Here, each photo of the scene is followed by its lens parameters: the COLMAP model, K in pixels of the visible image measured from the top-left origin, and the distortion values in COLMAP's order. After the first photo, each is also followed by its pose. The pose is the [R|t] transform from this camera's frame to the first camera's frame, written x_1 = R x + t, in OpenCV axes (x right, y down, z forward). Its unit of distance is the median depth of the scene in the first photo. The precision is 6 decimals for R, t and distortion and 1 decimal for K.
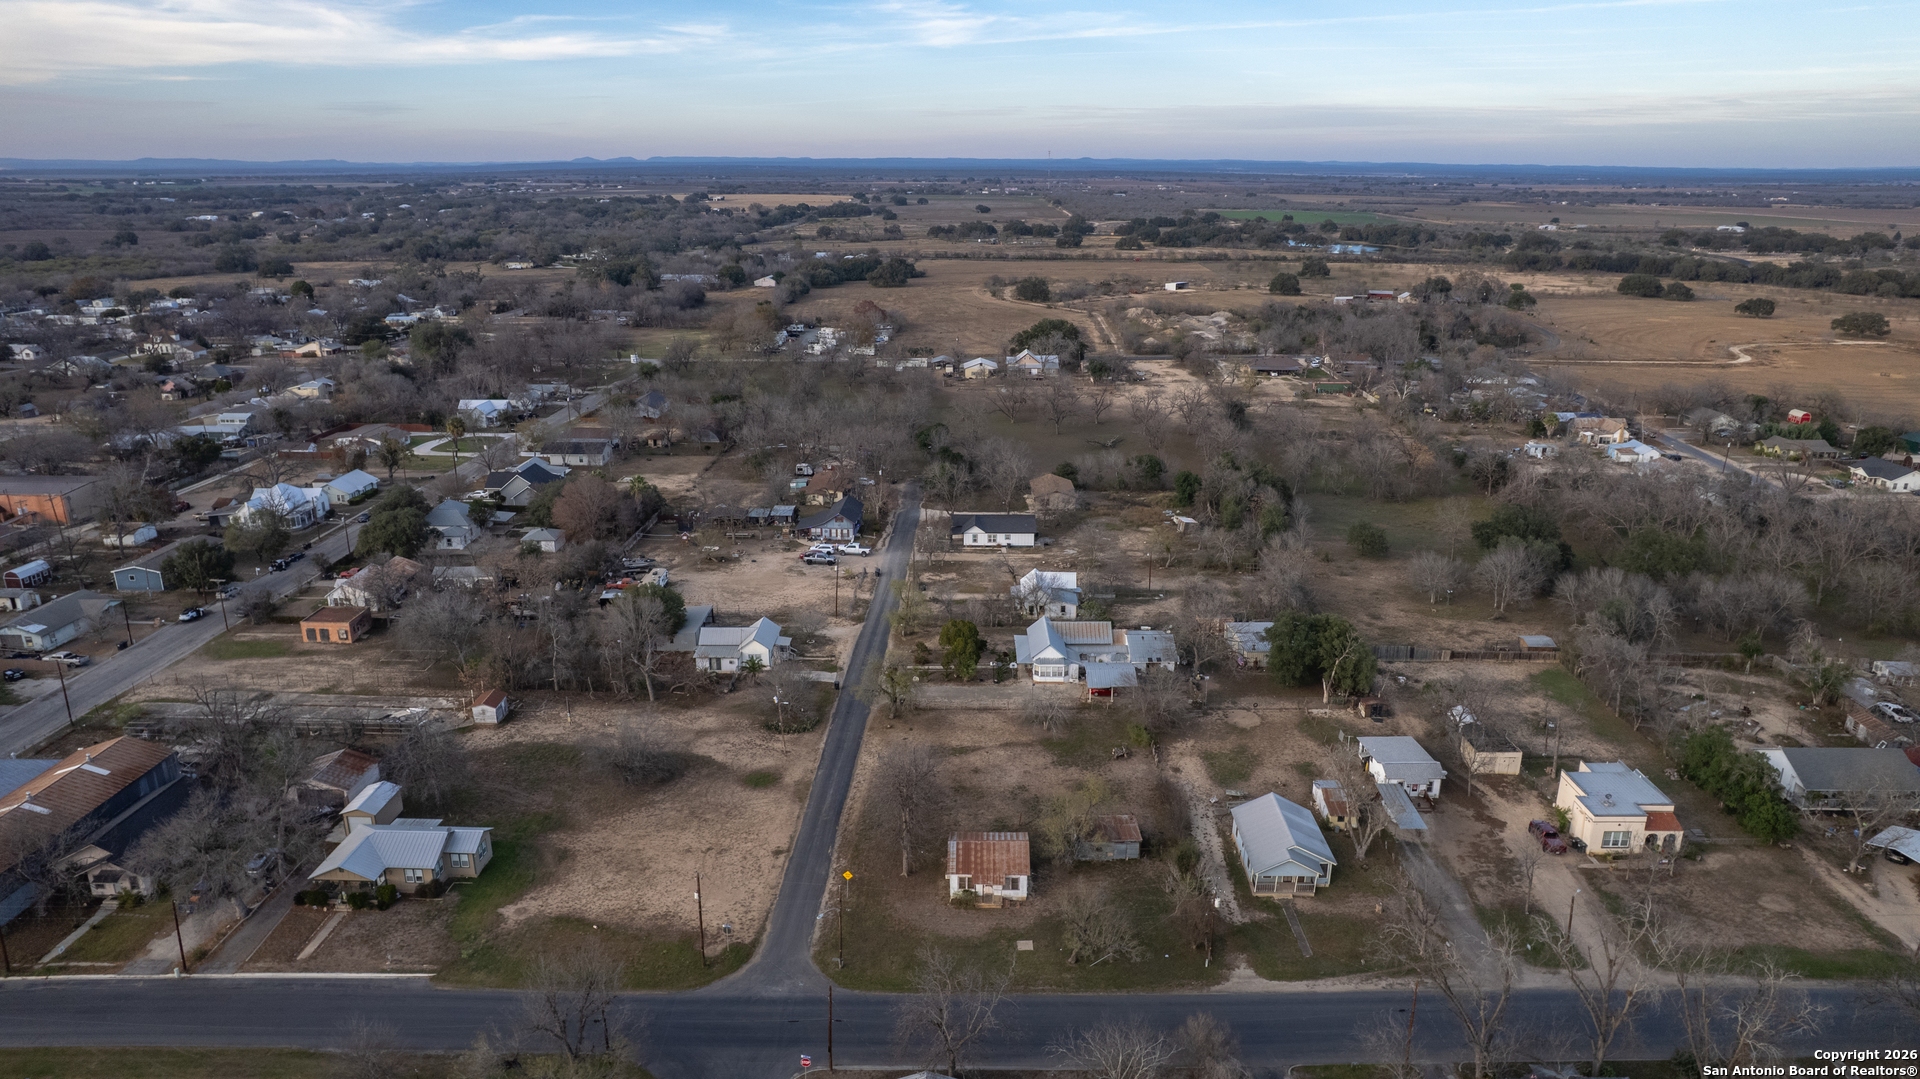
lens RADIAL K [[1234.2, 0, 960.0], [0, 1234.2, 539.5], [0, 0, 1]] dist [-0.068502, 0.059531]
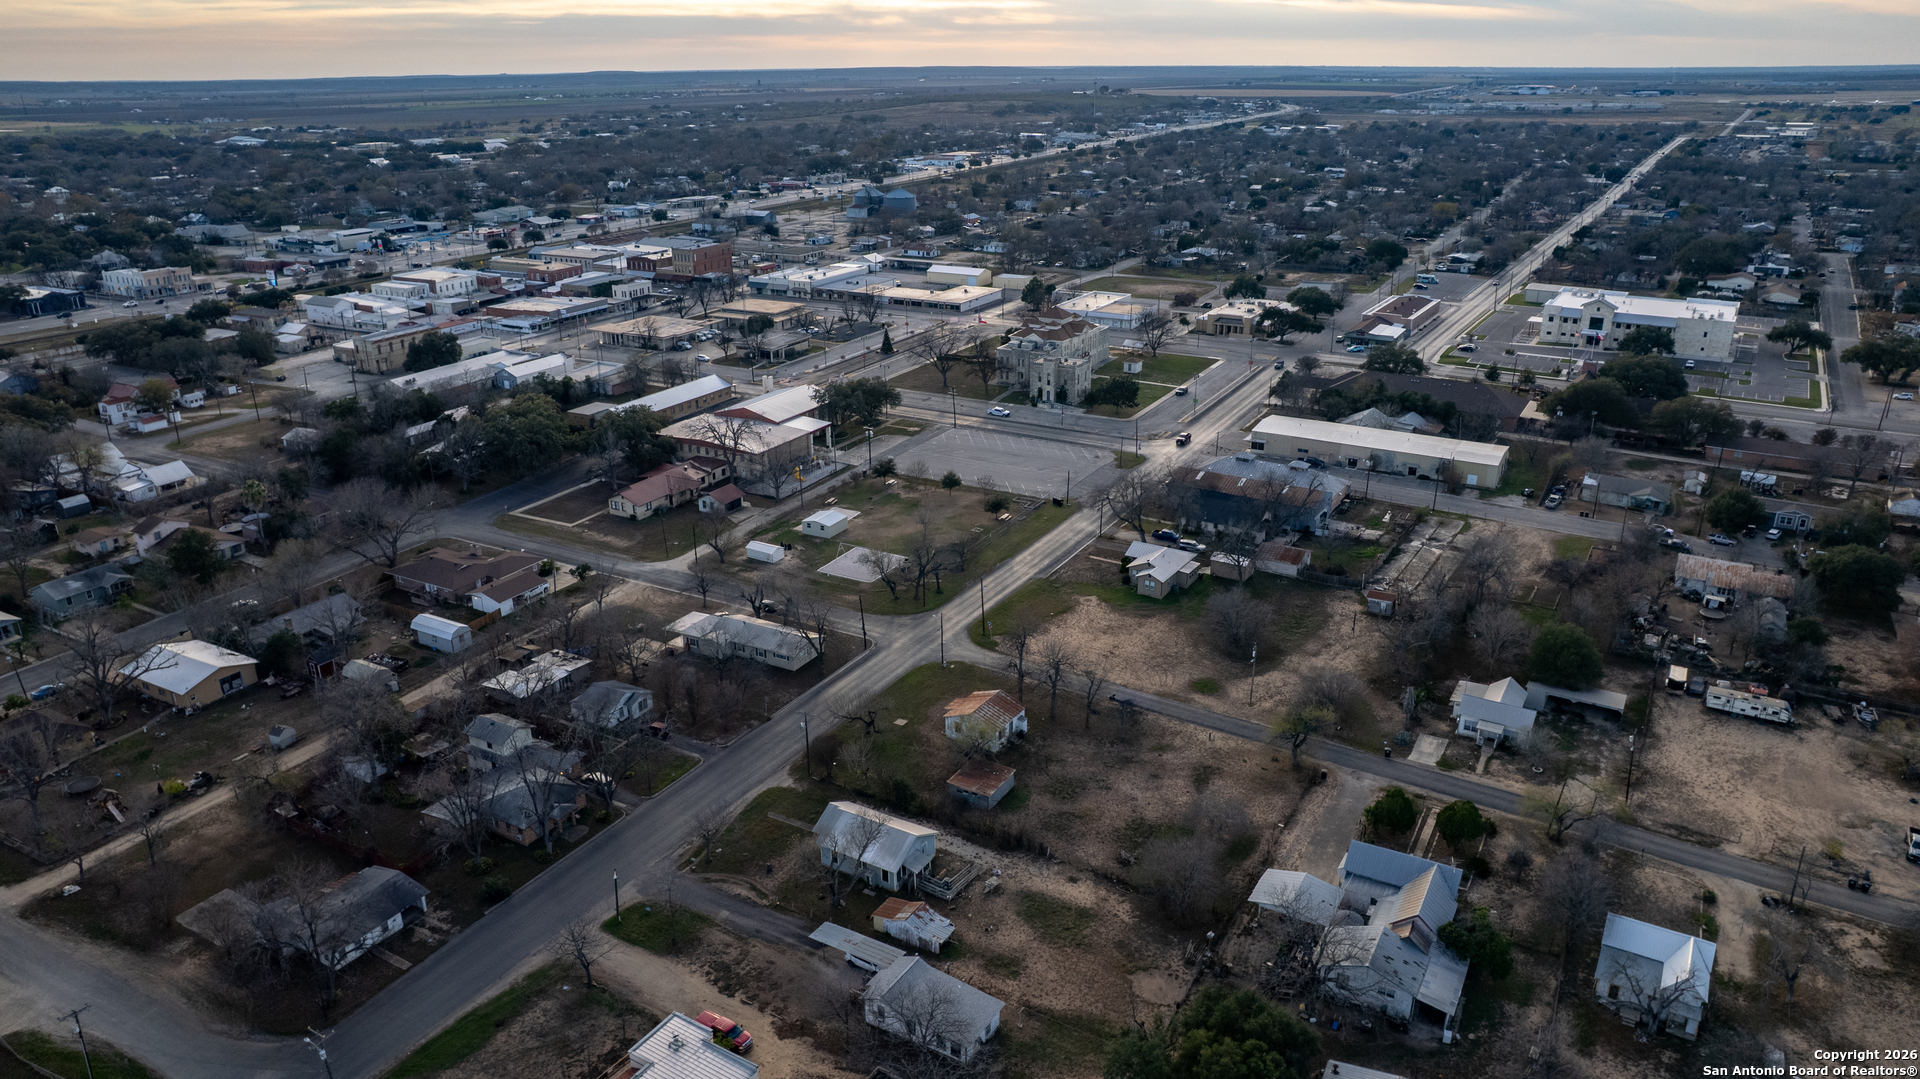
lens RADIAL K [[1279.2, 0, 960.0], [0, 1279.2, 539.5], [0, 0, 1]] dist [-0.043314, 0.001118]
pose [[-0.503851, 0.307613, -0.807161, 0.894991], [-0.249361, 0.842858, 0.476875, -0.446462], [0.827015, 0.441548, -0.347968, 1.148762]]
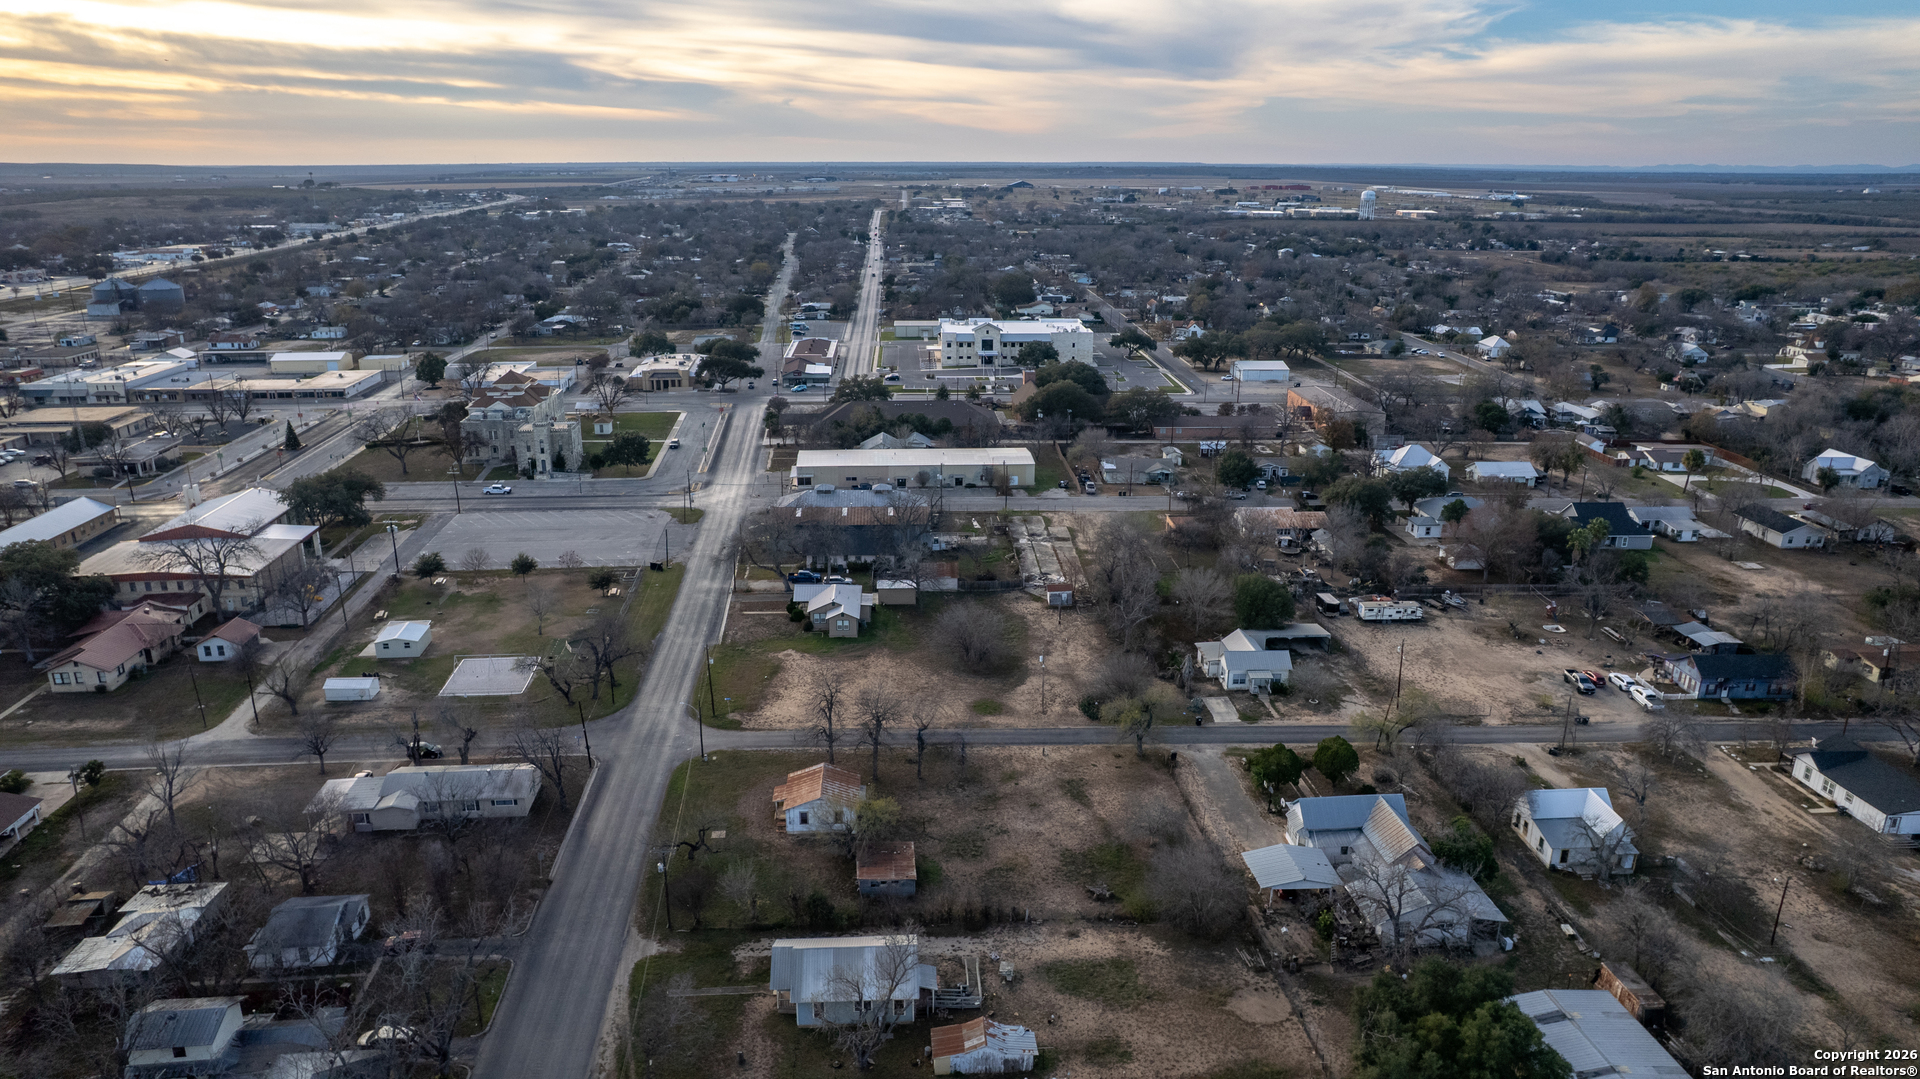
lens RADIAL K [[1234.2, 0, 960.0], [0, 1234.2, 539.5], [0, 0, 1]] dist [-0.068502, 0.059531]
pose [[0.078054, 0.296236, -0.951920, 0.838631], [-0.298440, 0.917990, 0.261206, -0.224805], [0.951232, 0.263702, 0.160061, 0.743363]]
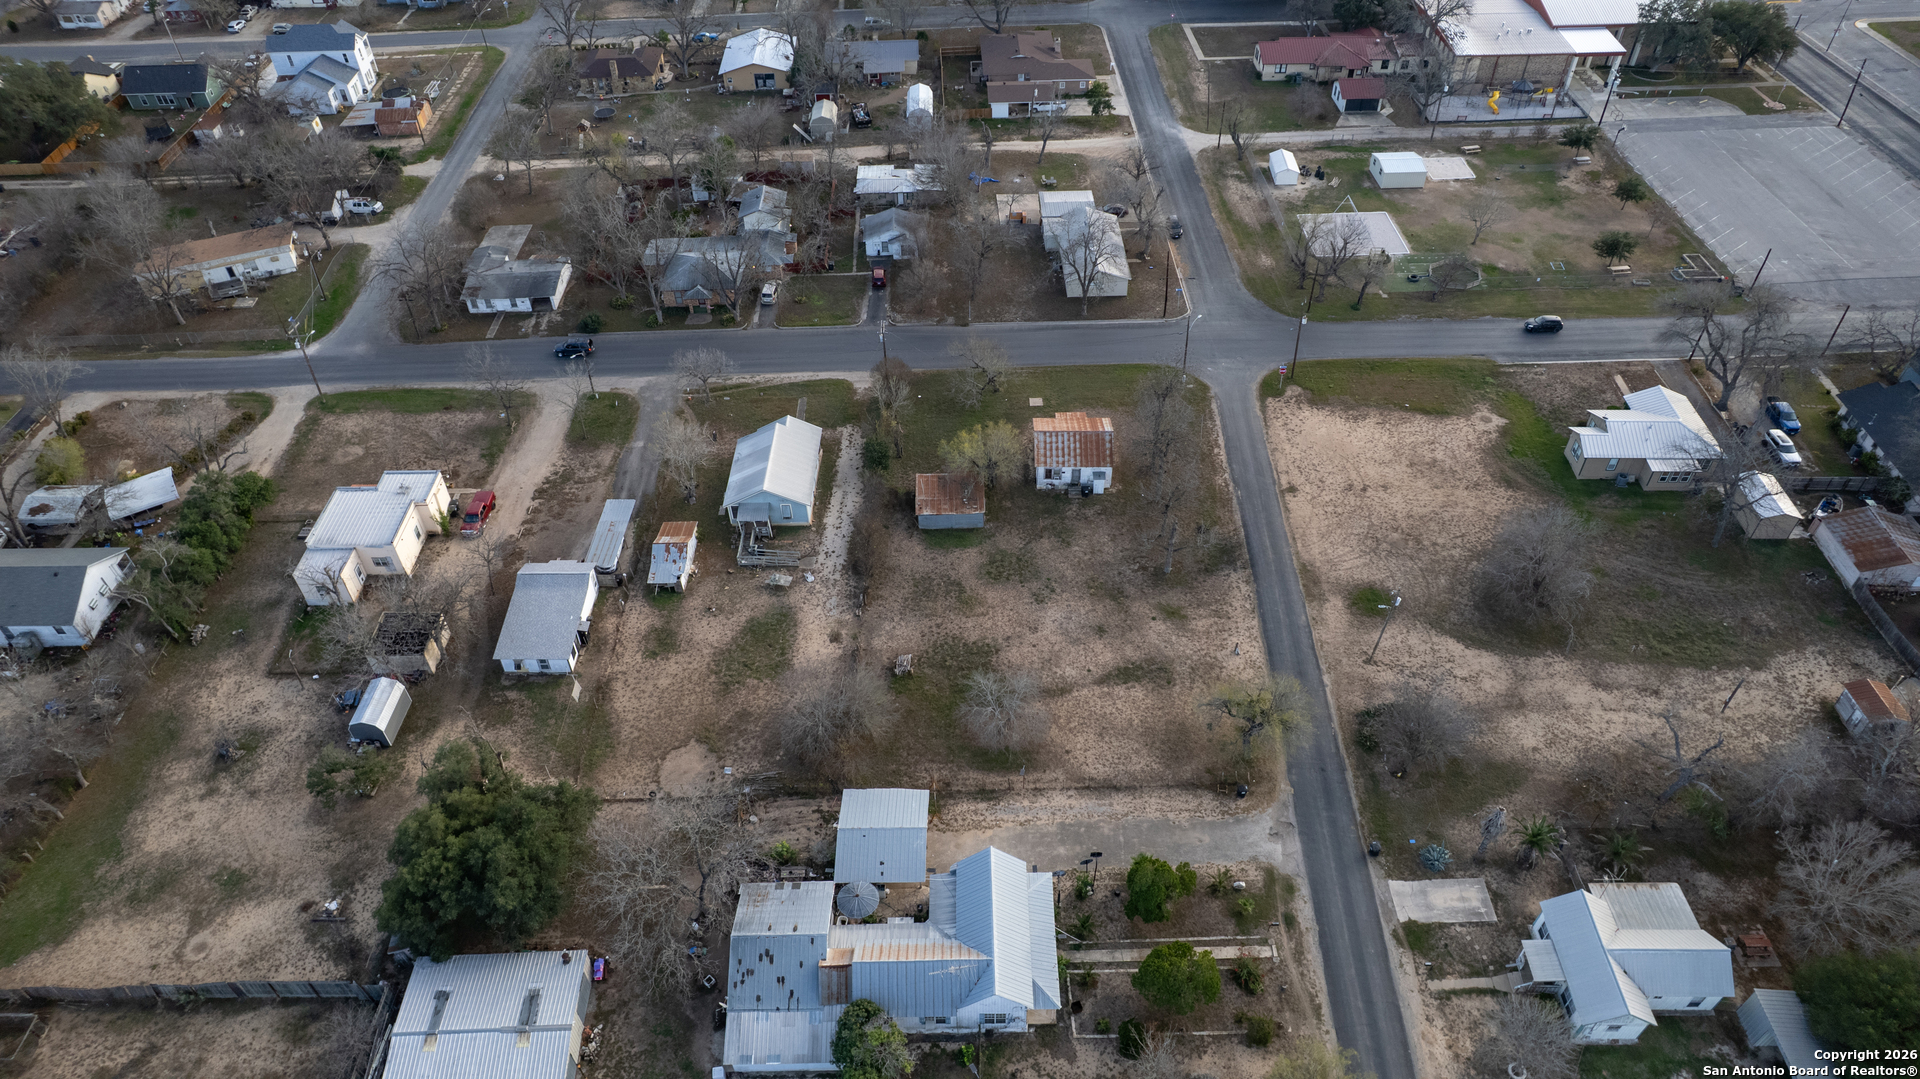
lens RADIAL K [[1243.2, 0, 960.0], [0, 1243.2, 539.5], [0, 0, 1]] dist [-0.081718, 0.081023]
pose [[-0.999866, 0.015227, 0.005926, 0.094412], [0.012728, 0.498394, 0.866857, -0.502568], [0.010246, 0.866817, -0.498521, 1.330825]]
